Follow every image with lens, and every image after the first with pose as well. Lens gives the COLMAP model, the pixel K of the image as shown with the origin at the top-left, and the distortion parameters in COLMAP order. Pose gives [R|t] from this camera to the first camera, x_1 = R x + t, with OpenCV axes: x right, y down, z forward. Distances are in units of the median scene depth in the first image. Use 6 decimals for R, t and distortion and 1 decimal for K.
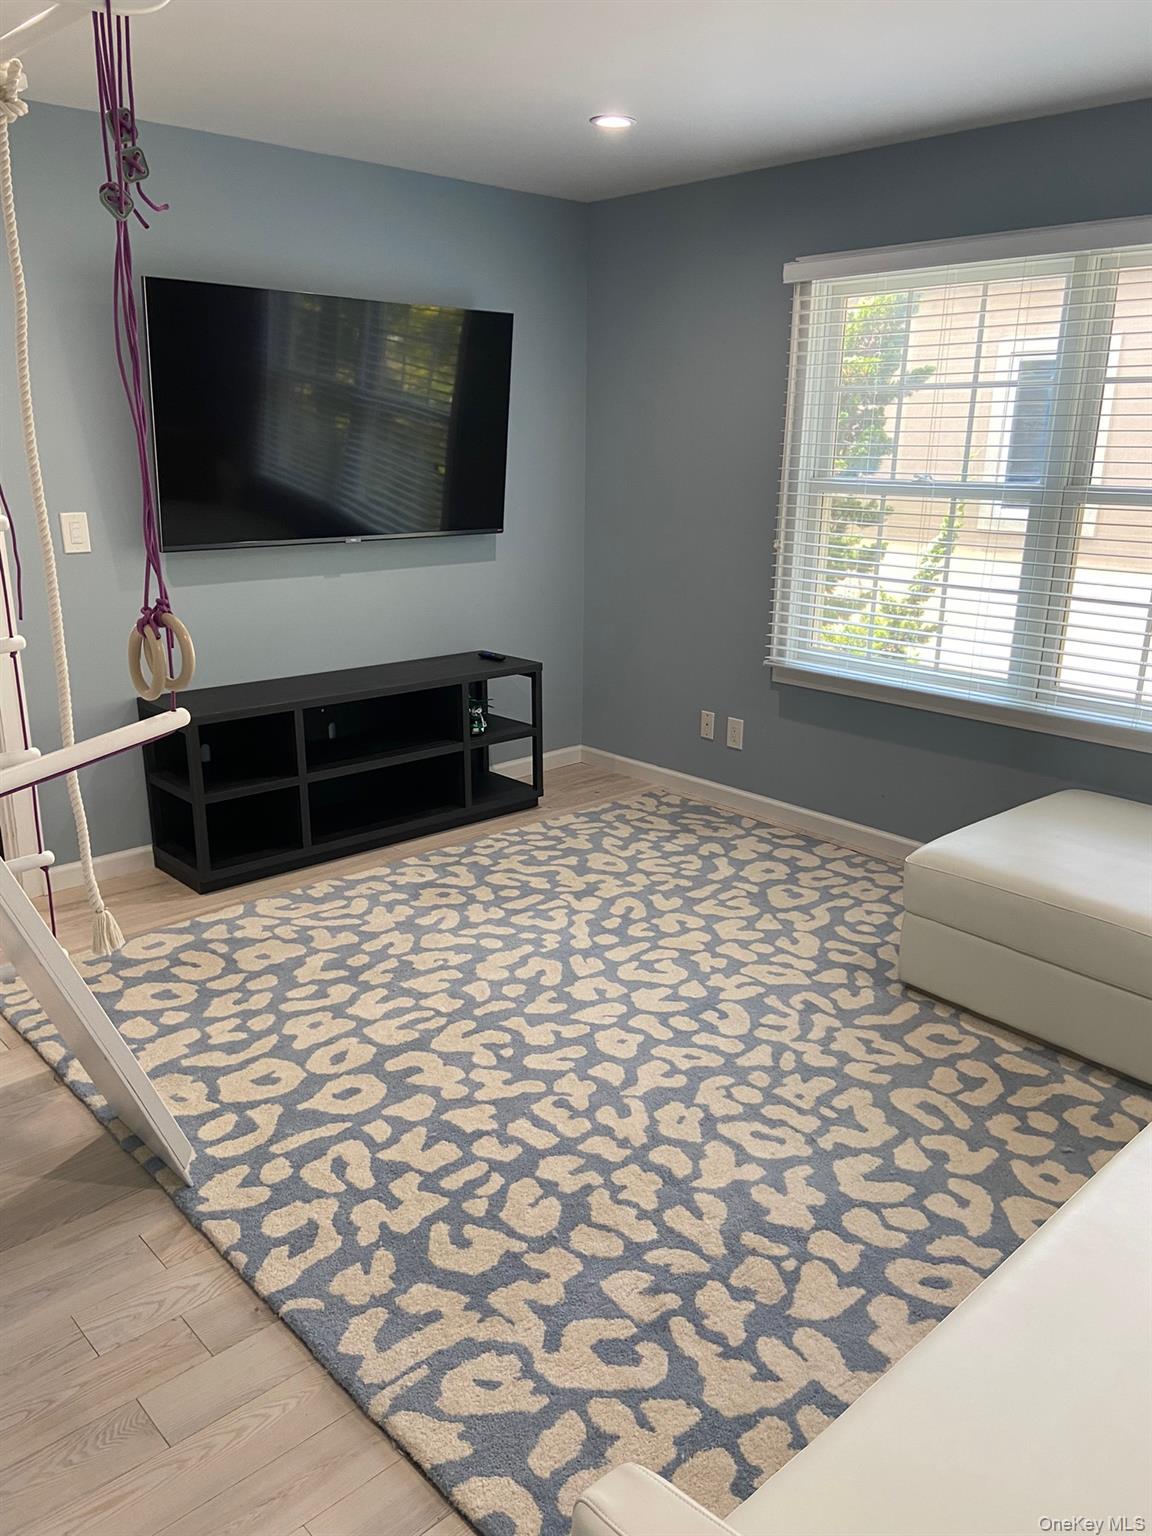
lens RADIAL K [[1146.3, 0, 568.0], [0, 1146.3, 765.0], [0, 0, 1]] dist [0.088422, -0.099386]
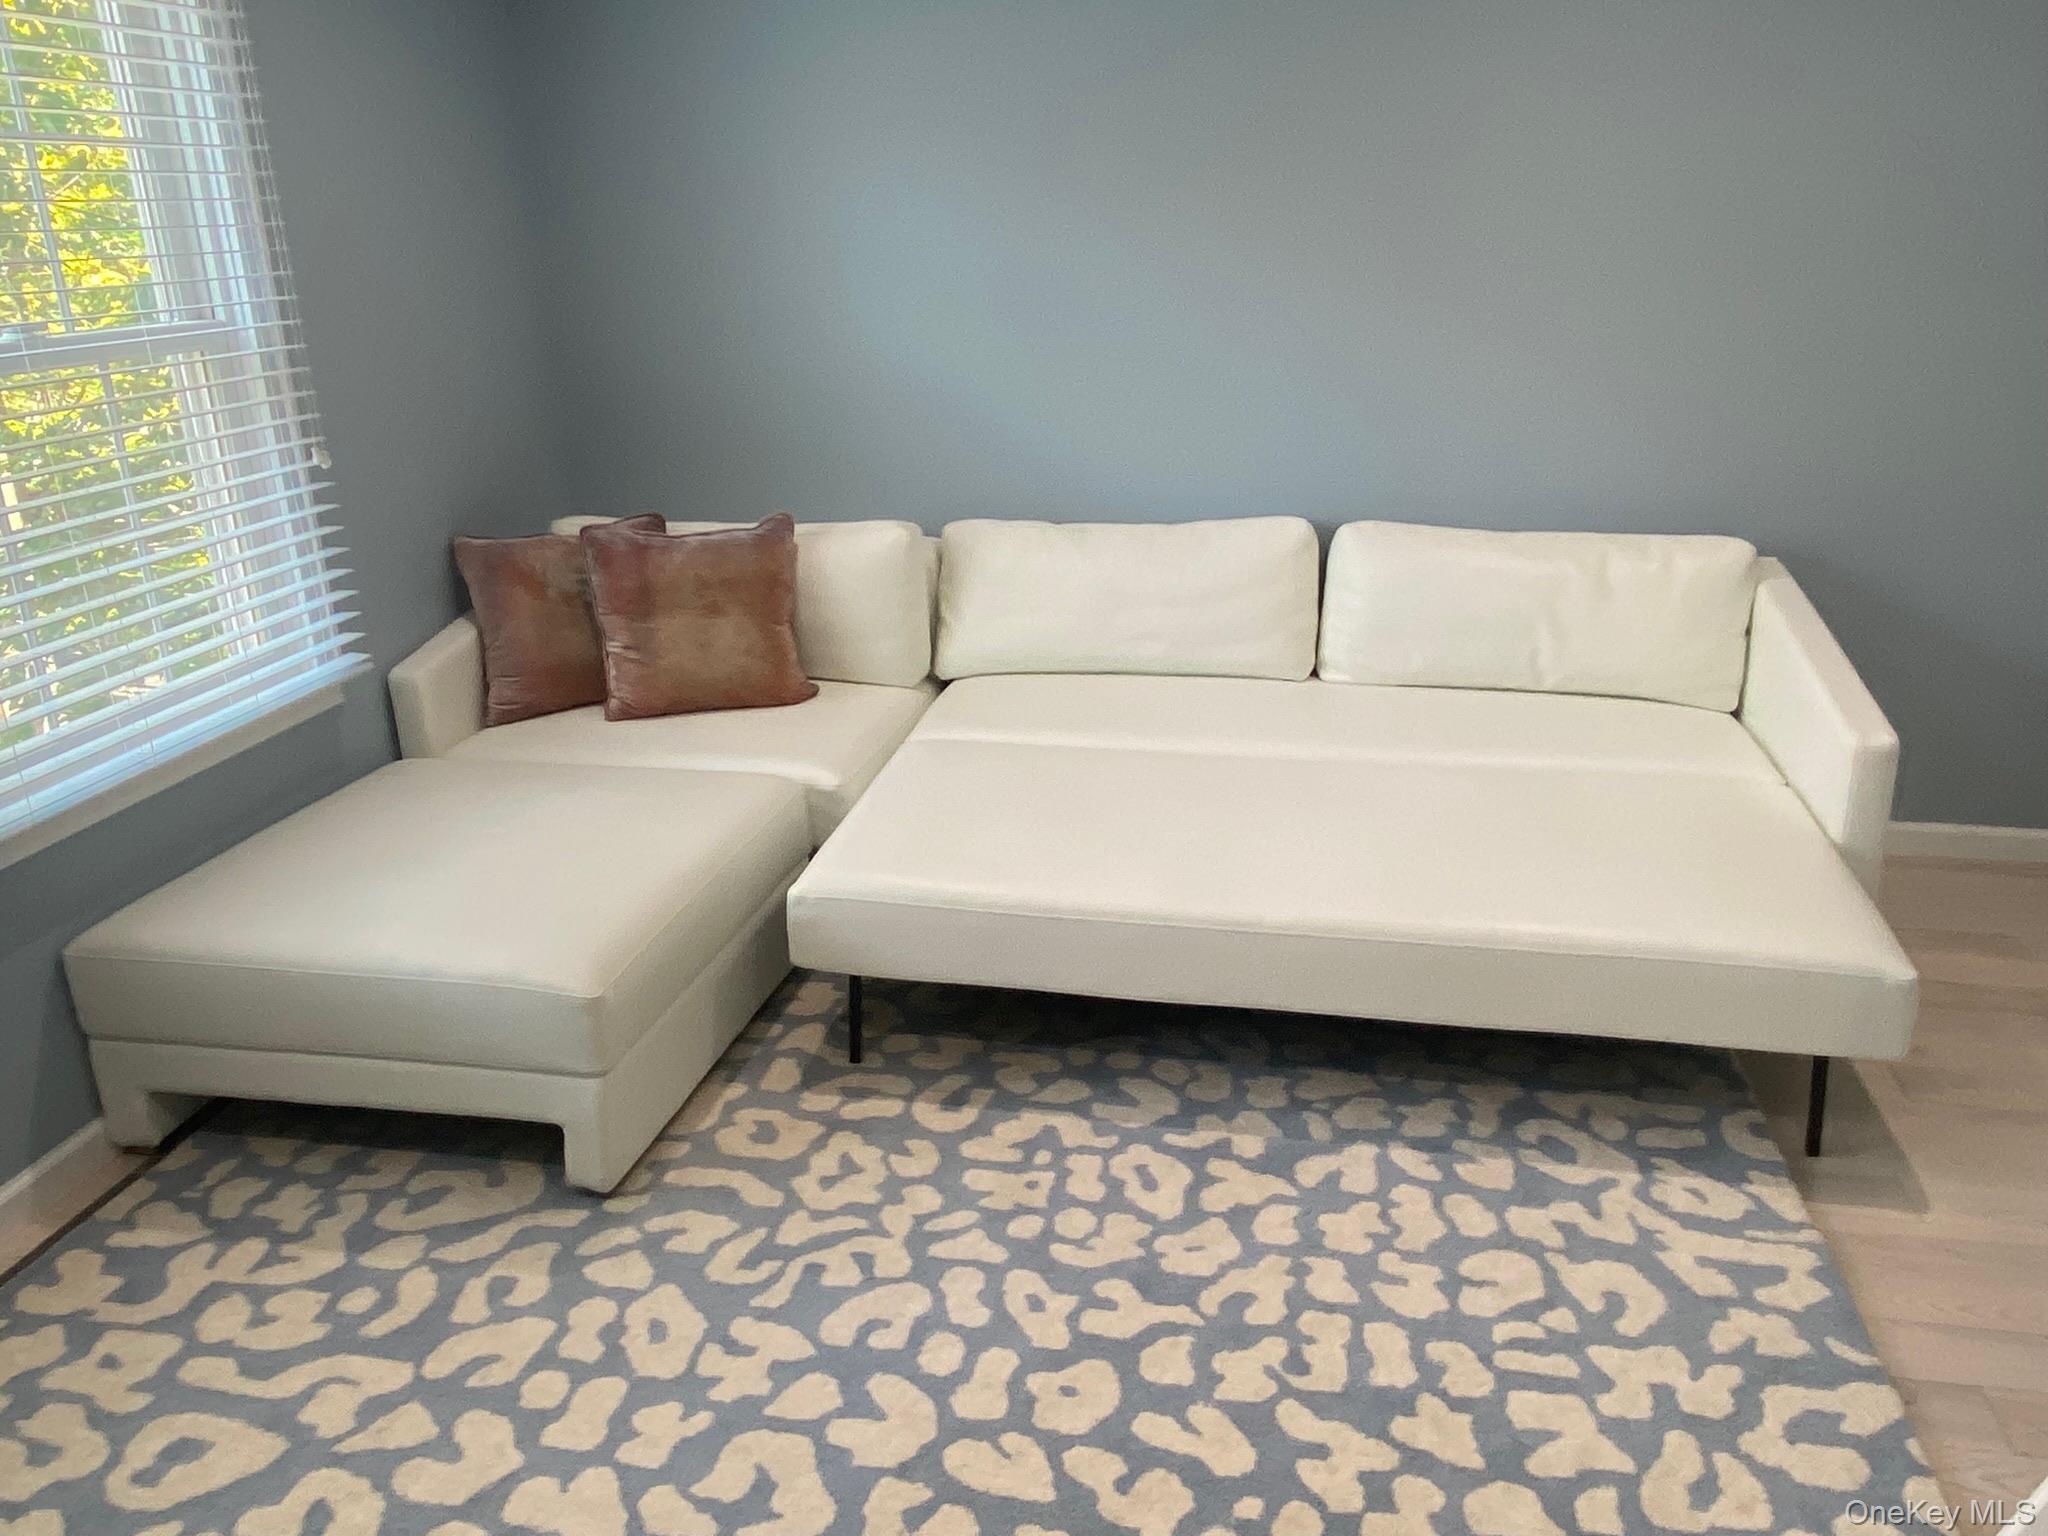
lens RADIAL K [[1517.5, 0, 1037.3], [0, 1517.5, 783.6], [0, 0, 1]] dist [0.054241, -0.070921]
pose [[-0.599744, -0.286745, 0.747050, -0.401600], [0.230418, 0.832161, 0.504396, -0.363845], [-0.766299, 0.474642, -0.433013, 1.208032]]
